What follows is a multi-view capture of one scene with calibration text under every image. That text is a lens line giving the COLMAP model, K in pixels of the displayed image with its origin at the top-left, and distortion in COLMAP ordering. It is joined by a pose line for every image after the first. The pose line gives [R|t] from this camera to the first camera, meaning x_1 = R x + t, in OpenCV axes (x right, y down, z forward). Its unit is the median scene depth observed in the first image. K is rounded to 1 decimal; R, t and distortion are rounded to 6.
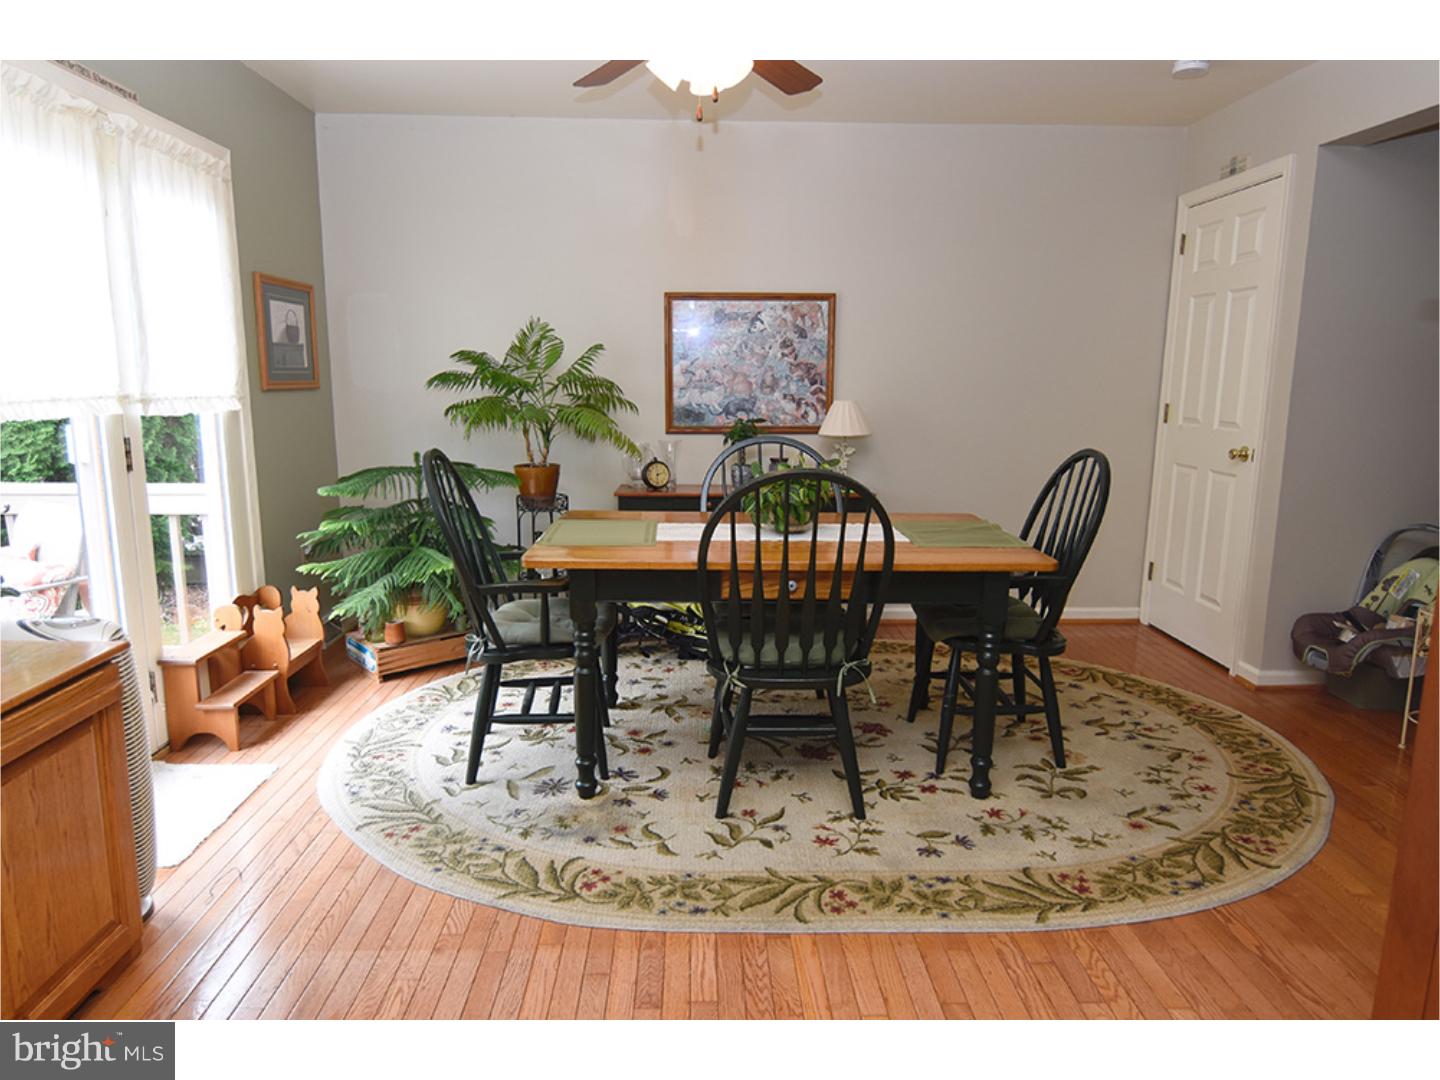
lens RADIAL K [[934.9, 0, 720.0], [0, 934.9, 540.0], [0, 0, 1]] dist [0.004031, 0.000954]
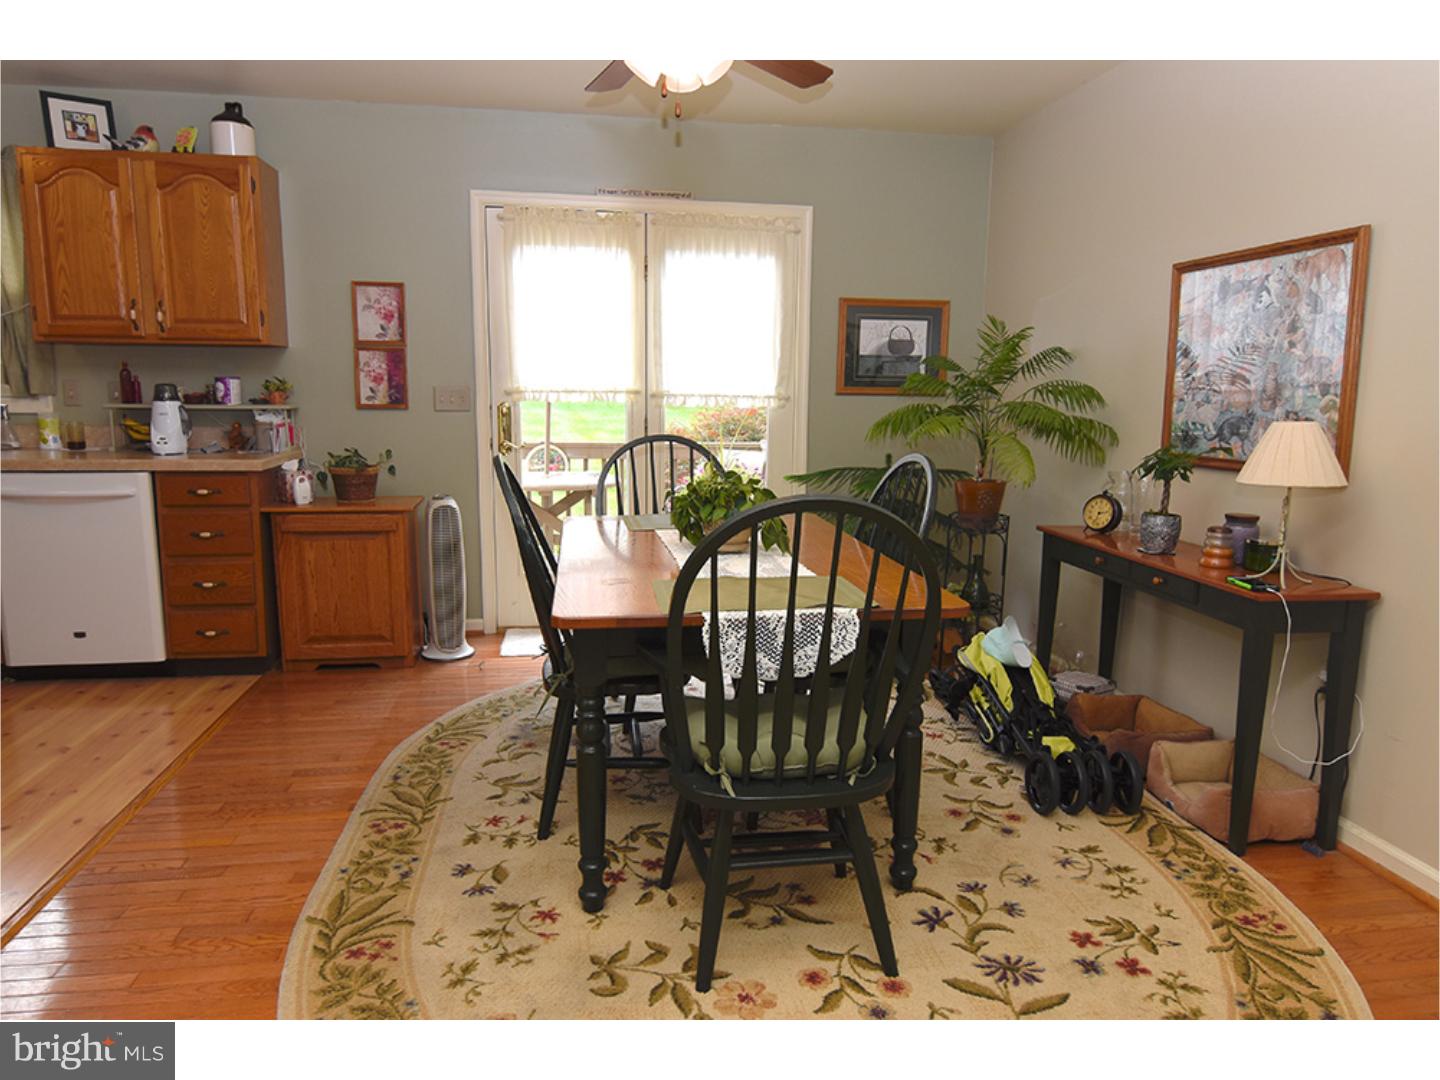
lens RADIAL K [[969.2, 0, 720.0], [0, 969.2, 540.0], [0, 0, 1]] dist [0.002356, -0.004570]
pose [[0.124107, 0.151440, -0.980644, 0.772544], [-0.187785, 0.974011, 0.126651, -0.106407], [0.974338, 0.168432, 0.149319, 0.701748]]
